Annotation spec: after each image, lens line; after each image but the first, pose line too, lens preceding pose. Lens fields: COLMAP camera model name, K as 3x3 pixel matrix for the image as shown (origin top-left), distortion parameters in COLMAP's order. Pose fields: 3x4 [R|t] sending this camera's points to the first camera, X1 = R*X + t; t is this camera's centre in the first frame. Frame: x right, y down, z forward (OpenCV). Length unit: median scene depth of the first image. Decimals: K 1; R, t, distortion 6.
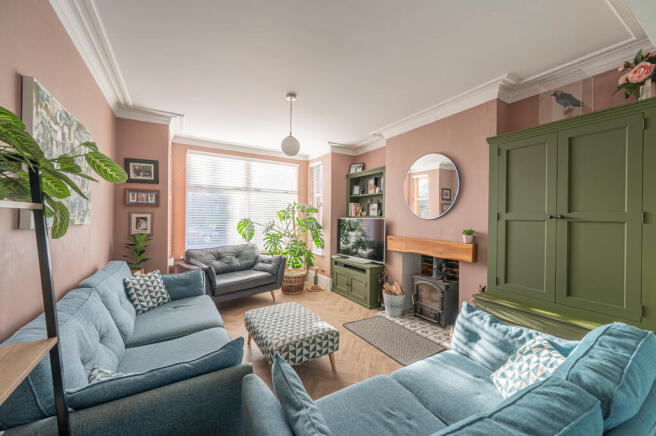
lens RADIAL K [[257.2, 0, 331.0], [0, 257.2, 216.9], [0, 0, 1]] dist [-0.000749, -0.000109]
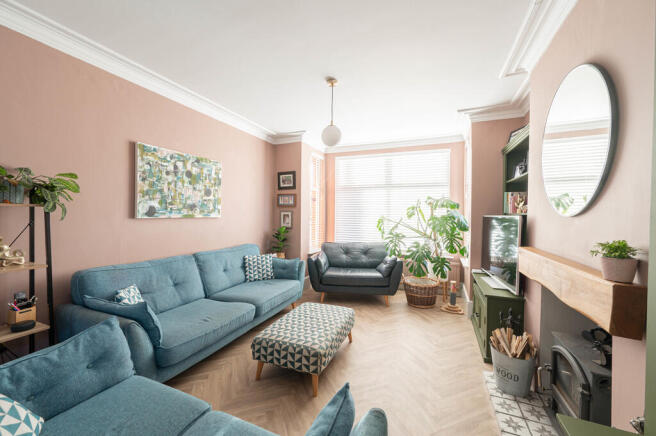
lens RADIAL K [[257.2, 0, 331.0], [0, 257.2, 216.9], [0, 0, 1]] dist [-0.000749, -0.000109]
pose [[0.591562, 0.002867, -0.806255, 0.490222], [-0.002998, 0.999995, 0.001356, 0.011034], [0.806254, 0.001615, 0.591567, 0.383500]]
